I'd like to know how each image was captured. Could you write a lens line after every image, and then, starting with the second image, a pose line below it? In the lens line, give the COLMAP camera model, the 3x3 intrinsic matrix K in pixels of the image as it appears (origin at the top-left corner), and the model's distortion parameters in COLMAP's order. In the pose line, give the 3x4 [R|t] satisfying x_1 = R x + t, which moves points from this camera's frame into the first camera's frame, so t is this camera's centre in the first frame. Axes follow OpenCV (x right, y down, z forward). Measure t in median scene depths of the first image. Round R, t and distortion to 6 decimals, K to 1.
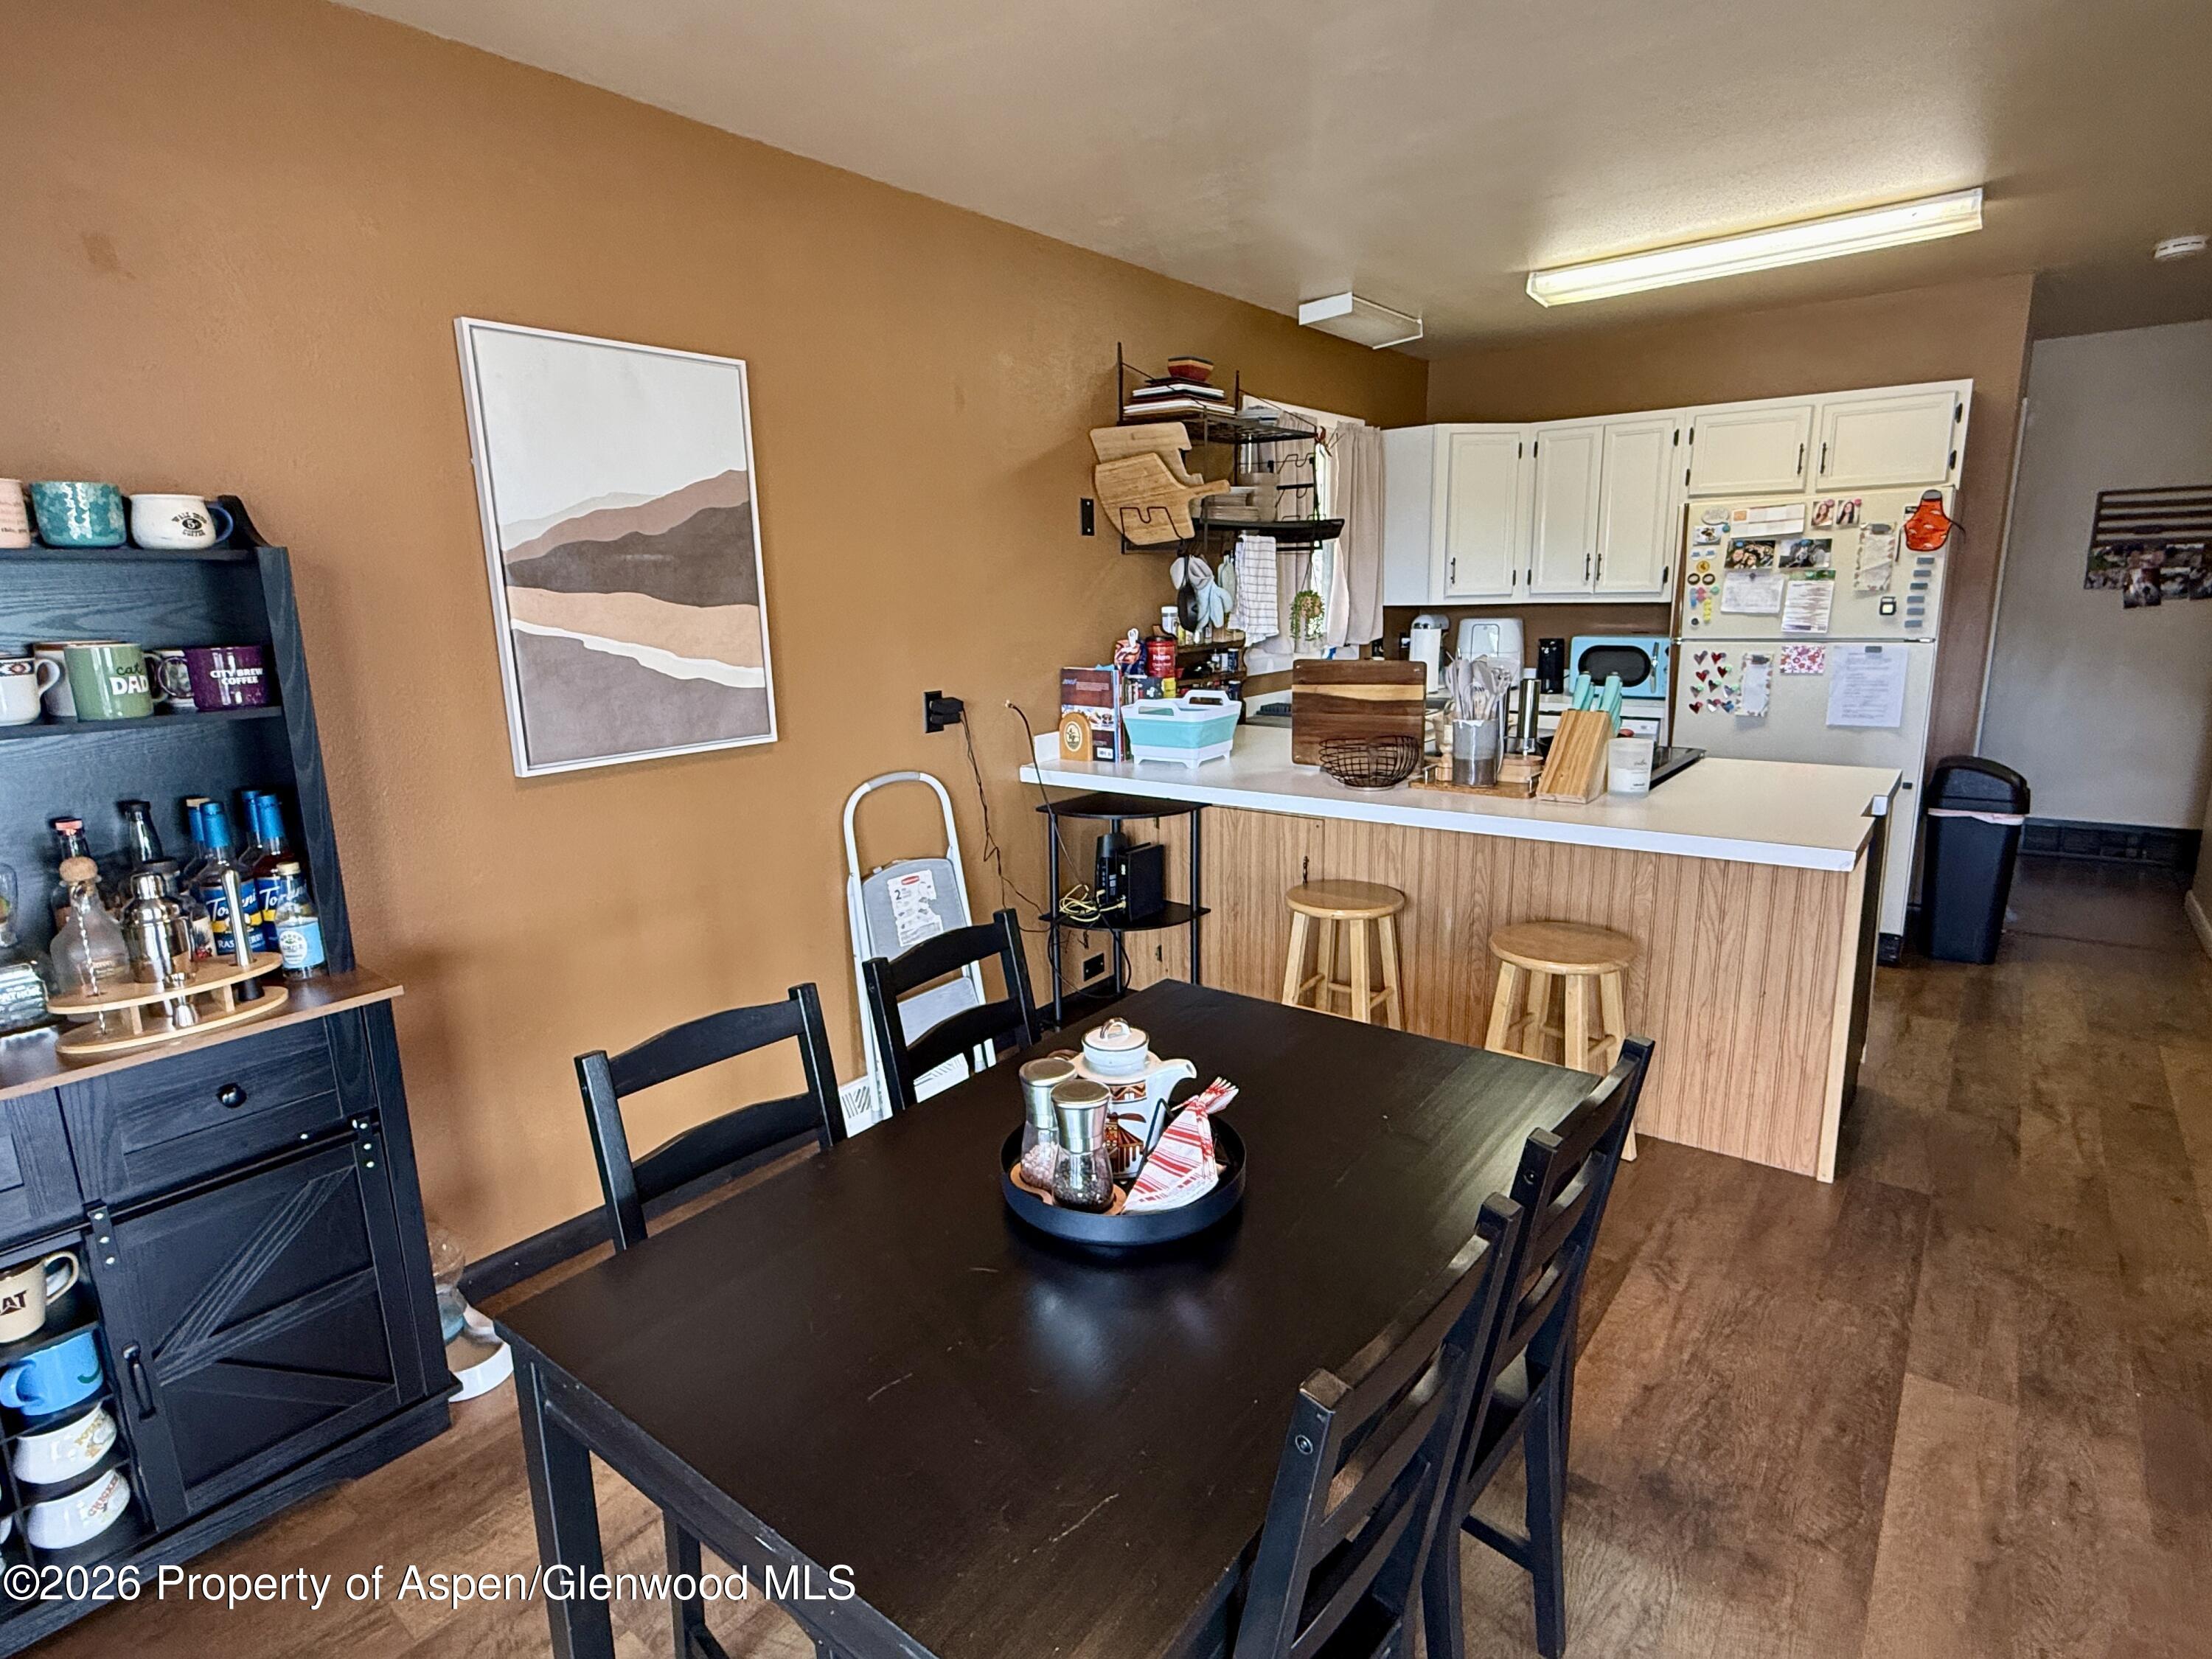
lens RADIAL K [[1144.9, 0, 1107.0], [0, 1144.9, 836.5], [0, 0, 1]] dist [0.001432, 0.000129]
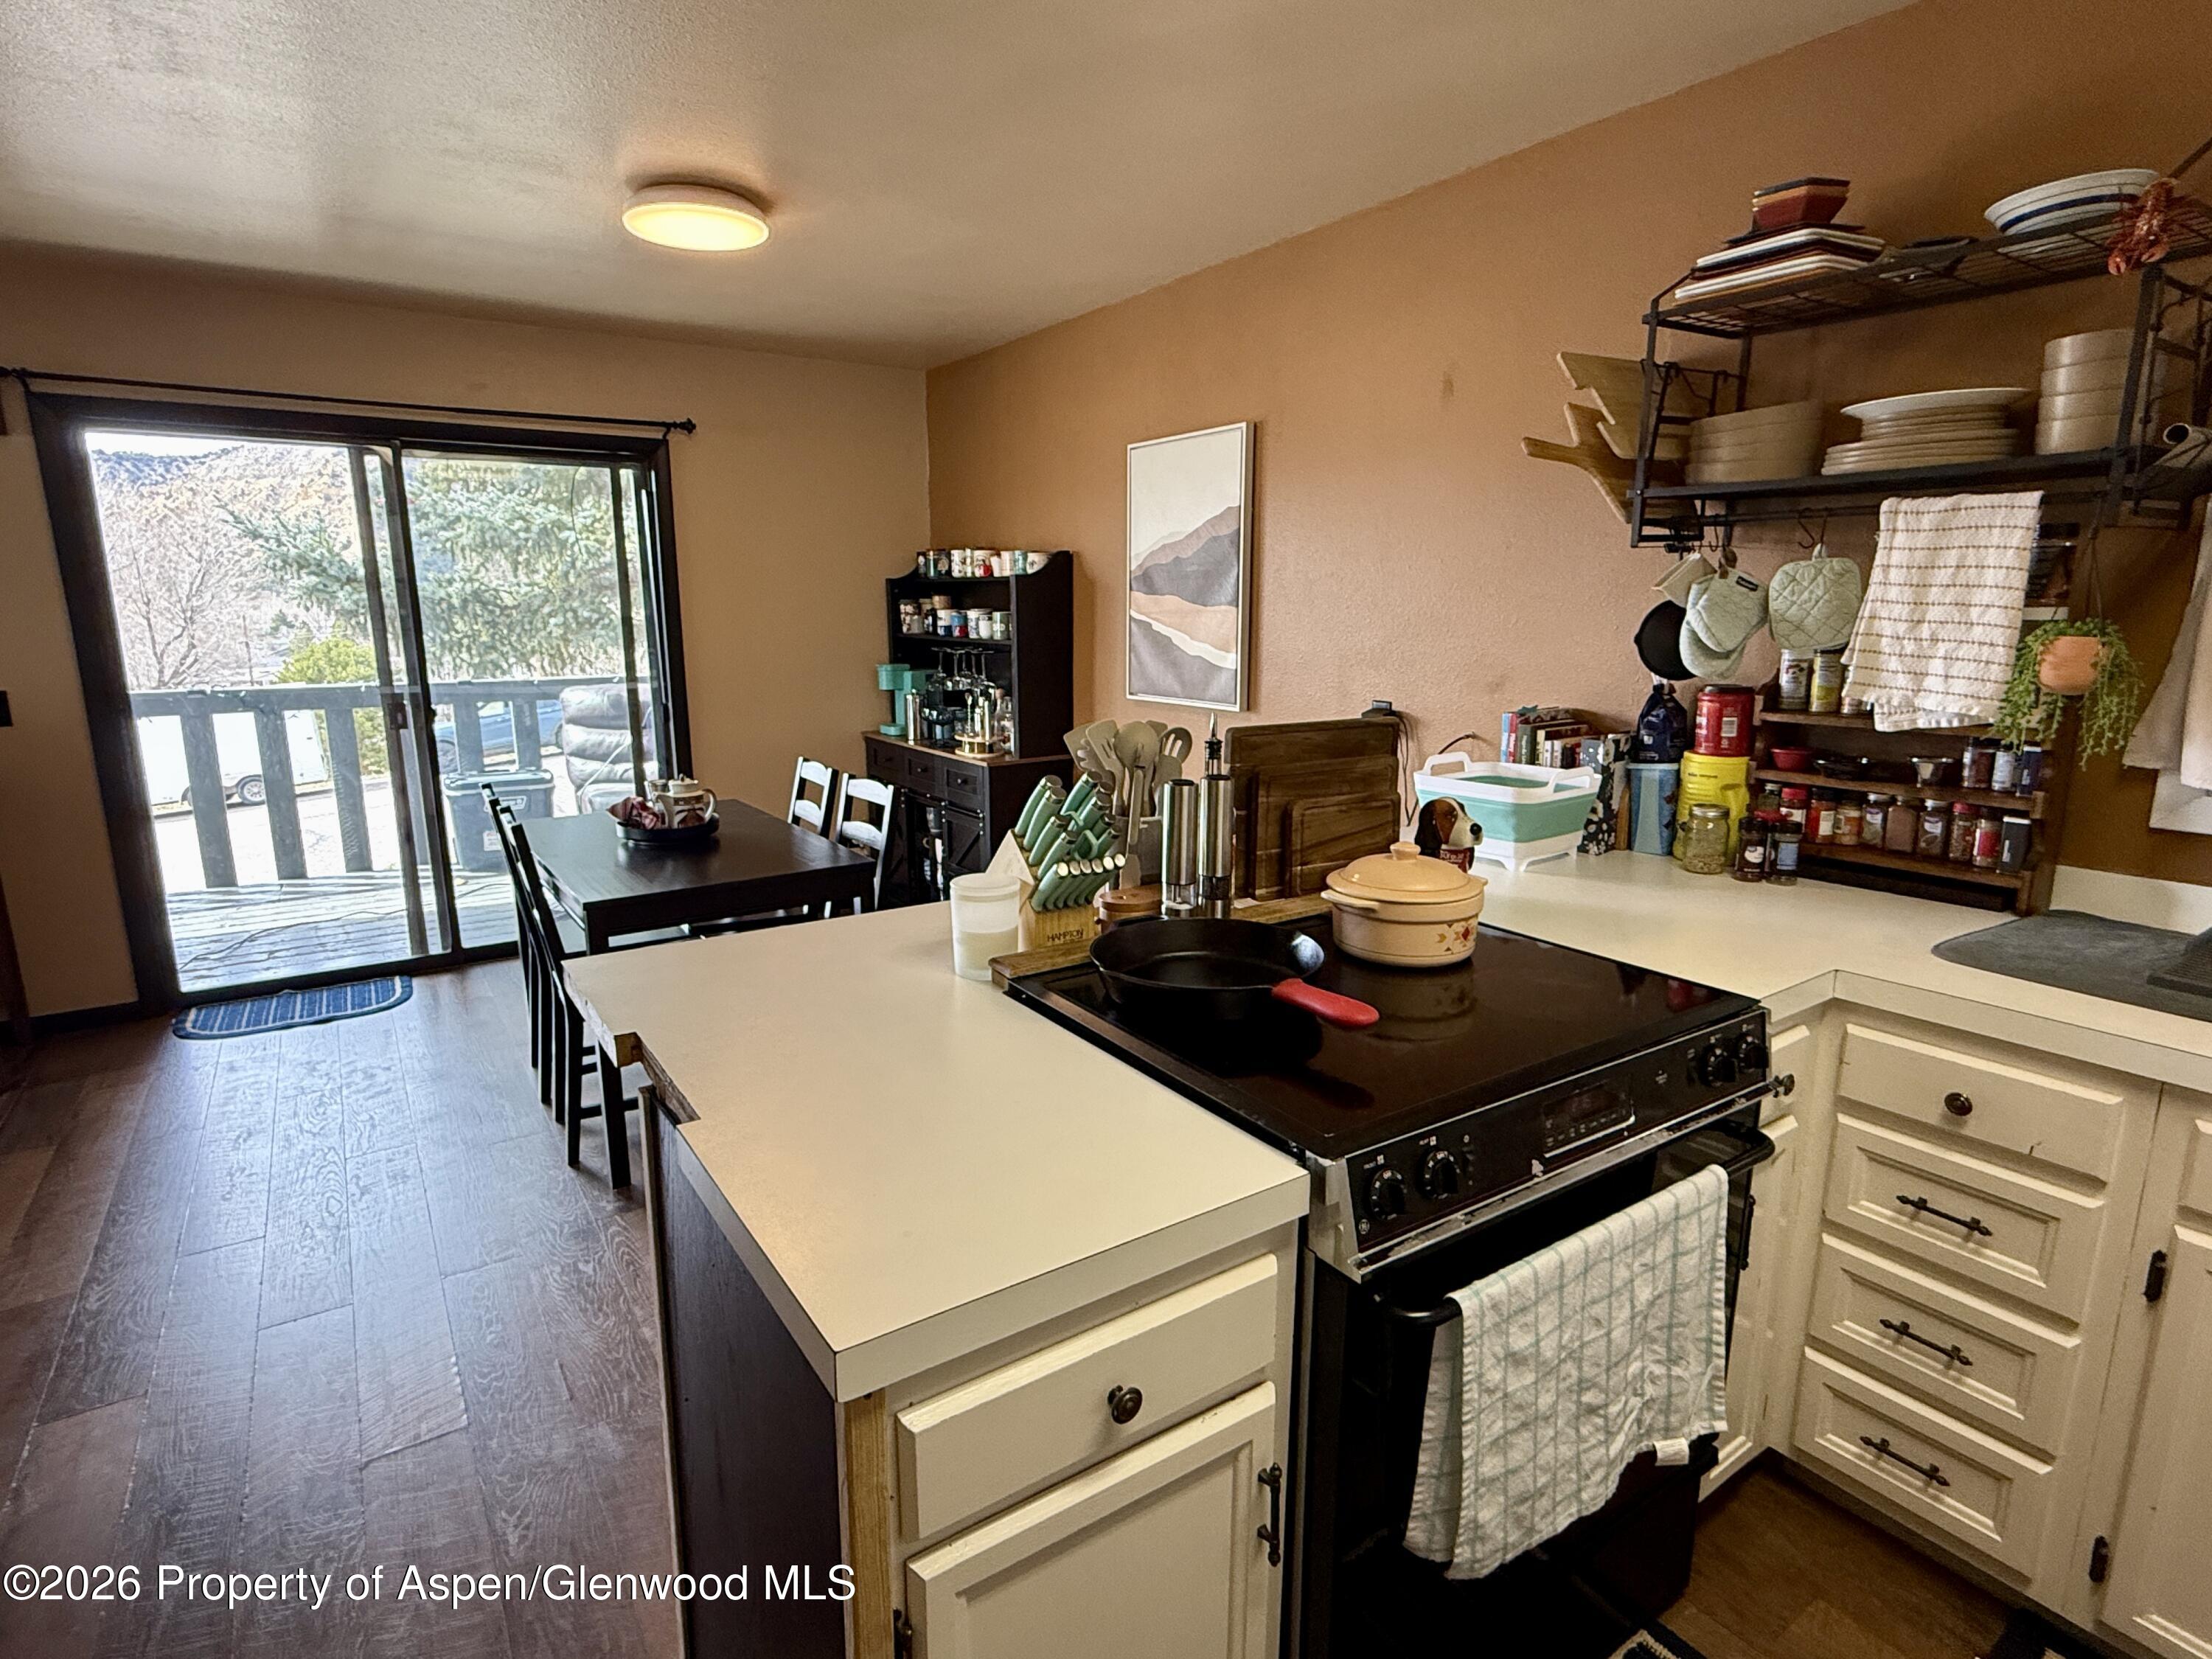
lens RADIAL K [[1144.9, 0, 1104.8], [0, 1144.9, 827.6], [0, 0, 1]] dist [0.001432, 0.000129]
pose [[-0.326097, 0.207999, -0.922170, 1.108691], [-0.182782, 0.943213, 0.277381, -0.327984], [0.927497, 0.259009, -0.269561, 1.403980]]
